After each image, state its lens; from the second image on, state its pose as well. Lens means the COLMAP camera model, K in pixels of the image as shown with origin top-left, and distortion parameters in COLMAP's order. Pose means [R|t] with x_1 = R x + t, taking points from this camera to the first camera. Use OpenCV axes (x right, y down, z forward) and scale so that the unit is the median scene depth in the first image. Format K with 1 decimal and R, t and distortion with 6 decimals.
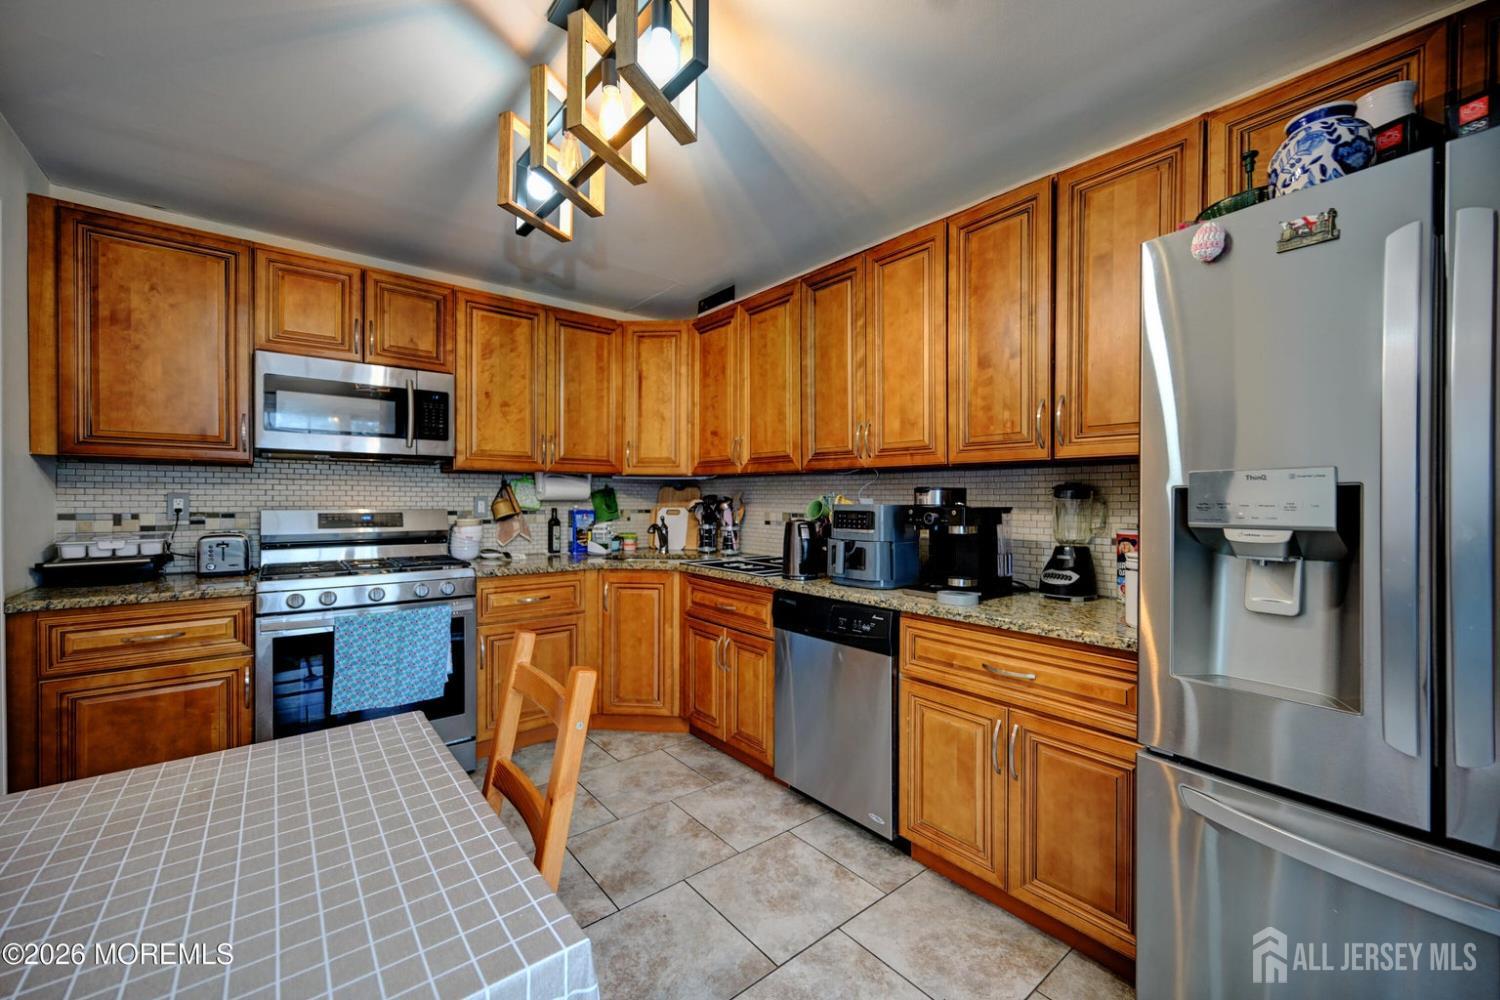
lens RADIAL K [[590.2, 0, 748.8], [0, 590.2, 499.7], [0, 0, 1]] dist [-0.014565, -0.000483]
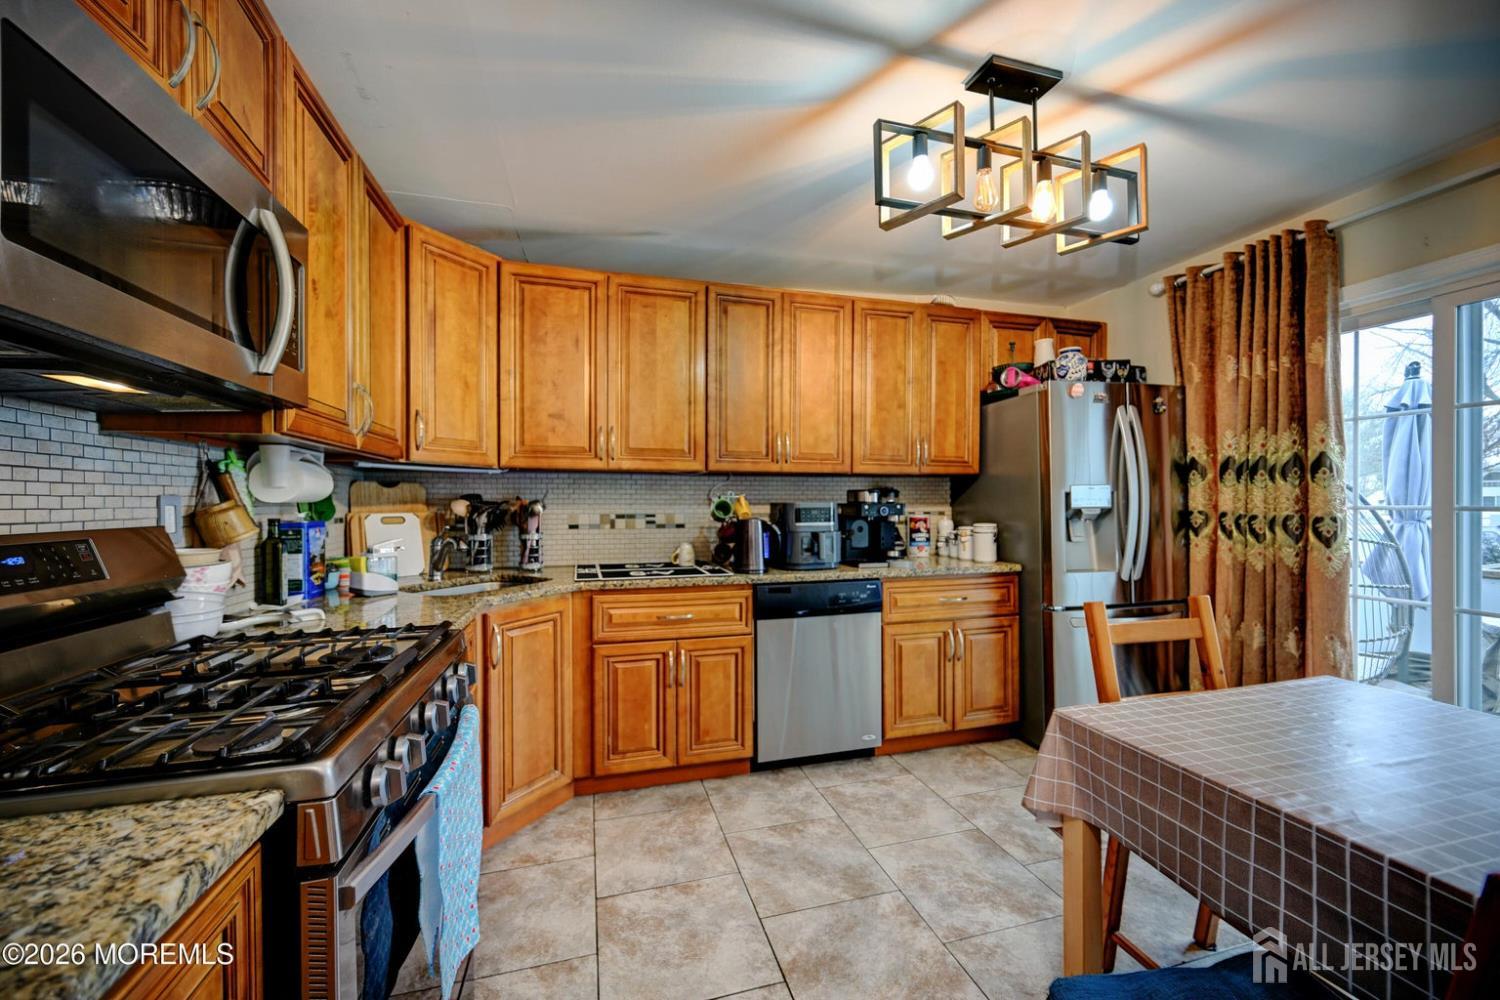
lens RADIAL K [[590.2, 0, 753.3], [0, 590.2, 500.3], [0, 0, 1]] dist [-0.014565, -0.000483]
pose [[0.390487, -0.005531, 0.920592, -1.008841], [0.005569, 0.999978, 0.003645, -0.001221], [-0.920591, 0.003703, 0.390509, 0.651937]]
